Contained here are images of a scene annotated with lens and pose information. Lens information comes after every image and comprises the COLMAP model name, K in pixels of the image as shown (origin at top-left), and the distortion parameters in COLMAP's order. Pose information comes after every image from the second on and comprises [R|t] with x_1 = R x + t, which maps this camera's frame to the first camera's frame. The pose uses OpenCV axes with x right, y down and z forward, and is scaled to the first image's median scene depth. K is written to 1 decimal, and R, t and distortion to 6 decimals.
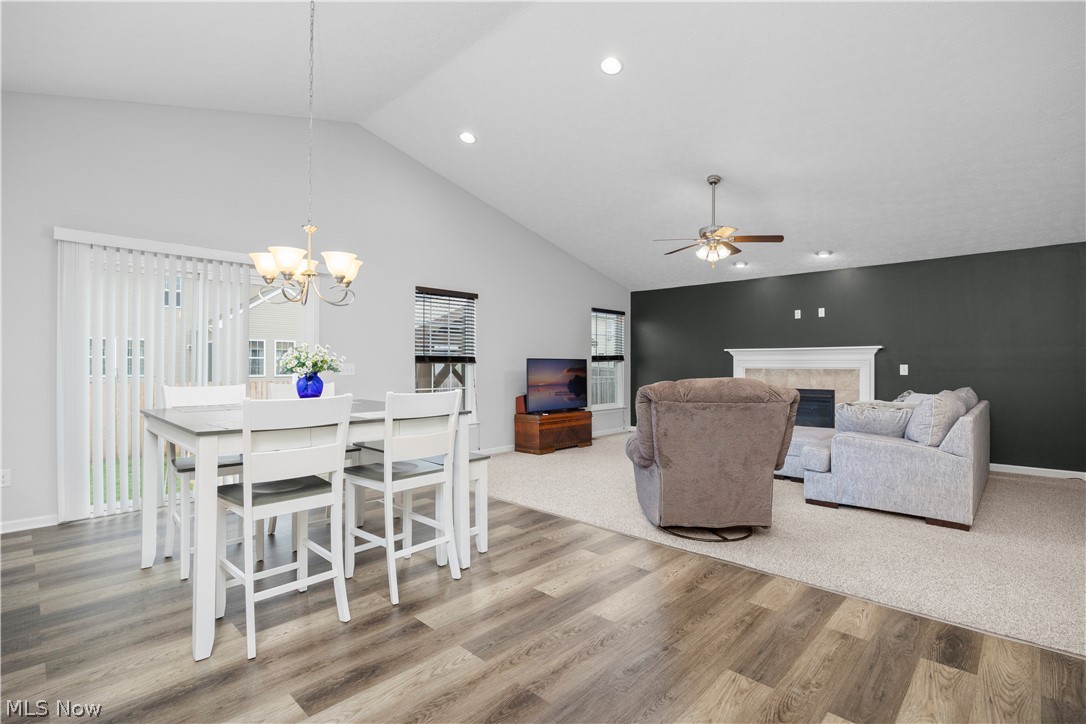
lens RADIAL K [[513.0, 0, 543.0], [0, 513.0, 362.0], [0, 0, 1]] dist [-0.001802, -0.000676]
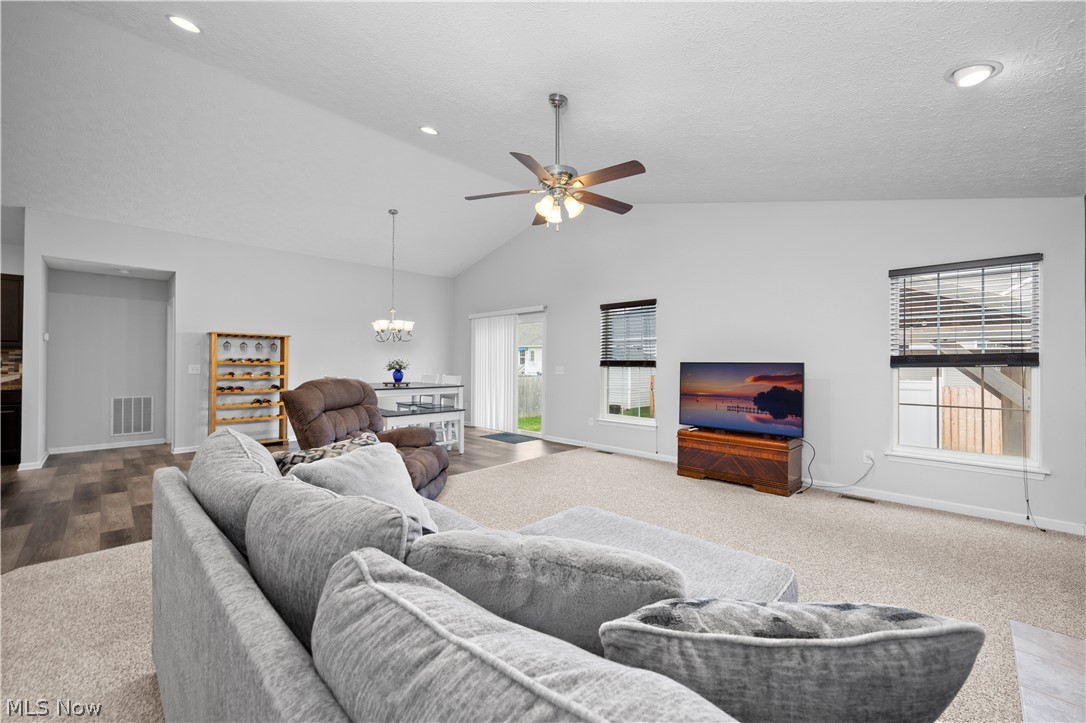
lens RADIAL K [[426.5, 0, 542.4], [0, 426.5, 364.9], [0, 0, 1]] dist [0.001135, 0.000185]
pose [[-0.013500, 0.001239, -0.999908, 0.683268], [-0.002572, 0.999996, 0.001274, -0.002745], [0.999906, 0.002589, -0.013497, 0.754380]]
